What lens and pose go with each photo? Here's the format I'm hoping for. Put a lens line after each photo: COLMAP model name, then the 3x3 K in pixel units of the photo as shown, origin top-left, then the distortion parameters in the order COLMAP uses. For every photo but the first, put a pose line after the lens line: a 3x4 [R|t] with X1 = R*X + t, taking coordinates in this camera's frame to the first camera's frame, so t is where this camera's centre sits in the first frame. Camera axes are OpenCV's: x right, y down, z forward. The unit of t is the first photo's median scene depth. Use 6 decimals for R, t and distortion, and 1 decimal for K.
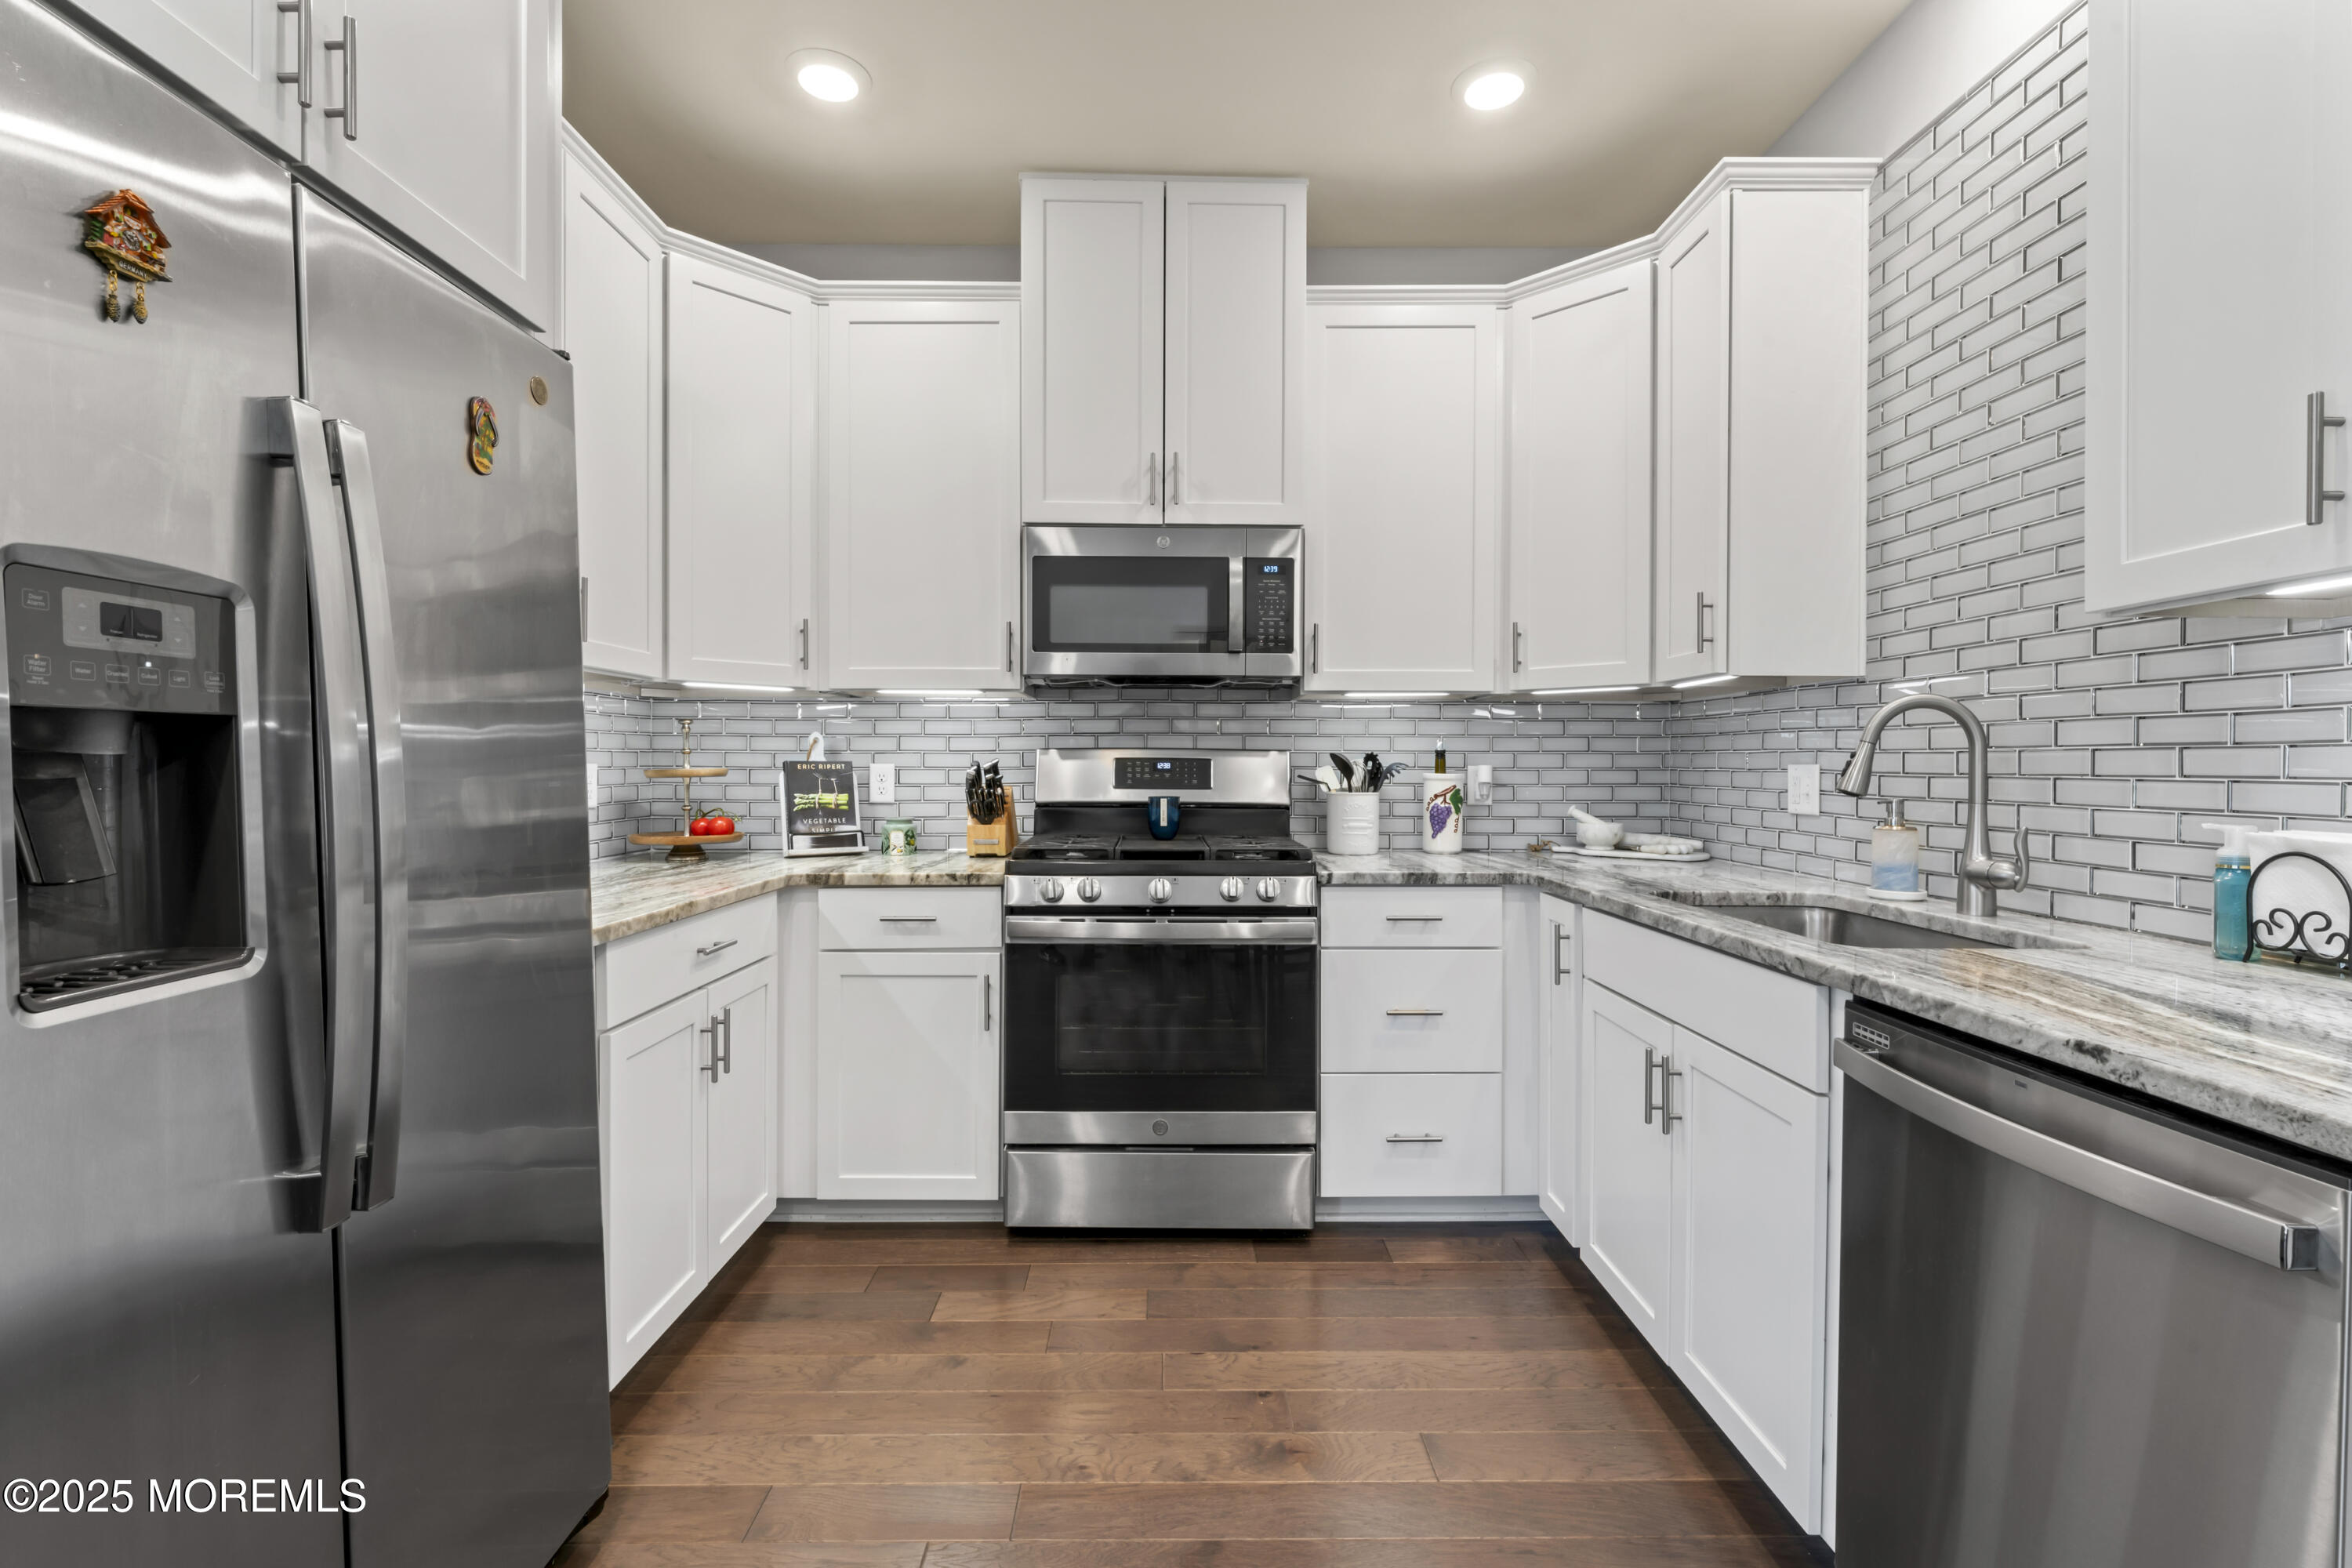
lens RADIAL K [[1088.4, 0, 1174.5], [0, 1088.4, 781.5], [0, 0, 1]] dist [-0.000736, -0.000820]
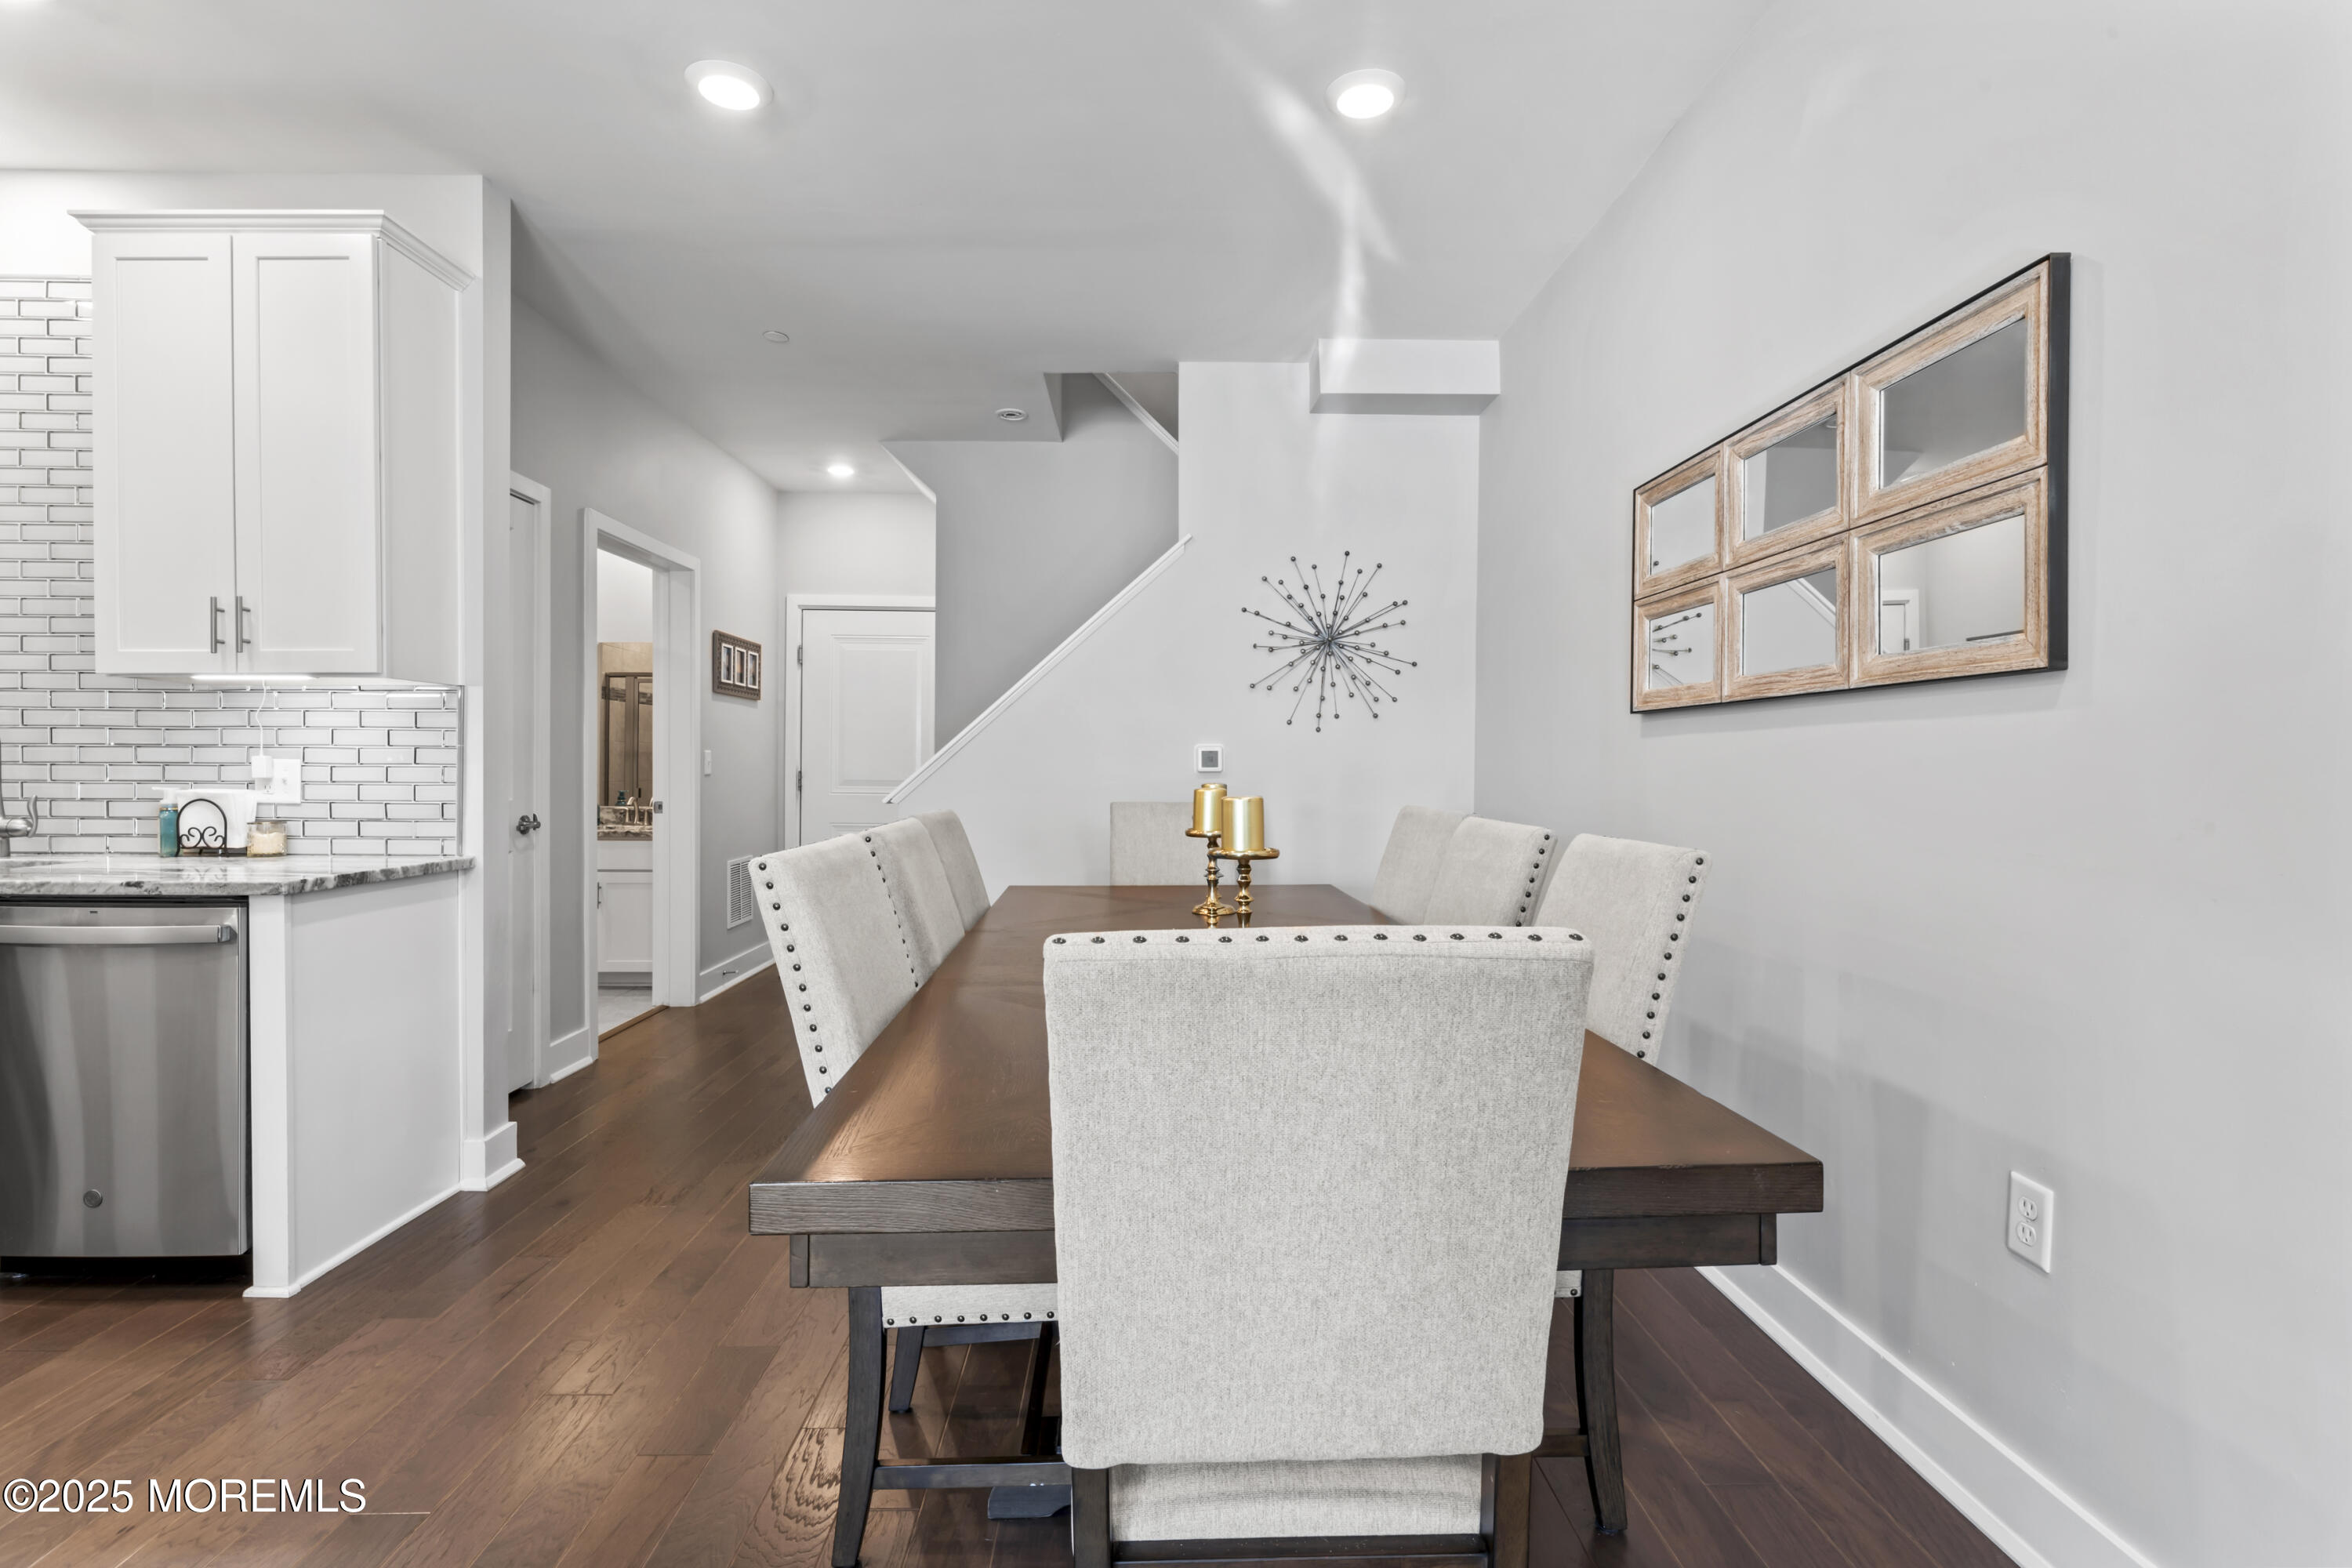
lens RADIAL K [[1088.4, 0, 1116.8], [0, 1088.4, 764.3], [0, 0, 1]] dist [-0.000736, -0.000820]
pose [[0.028842, -0.005254, 0.999570, -0.920853], [0.012640, 0.999908, 0.004891, 0.011038], [-0.999504, 0.012494, 0.028905, -0.750563]]
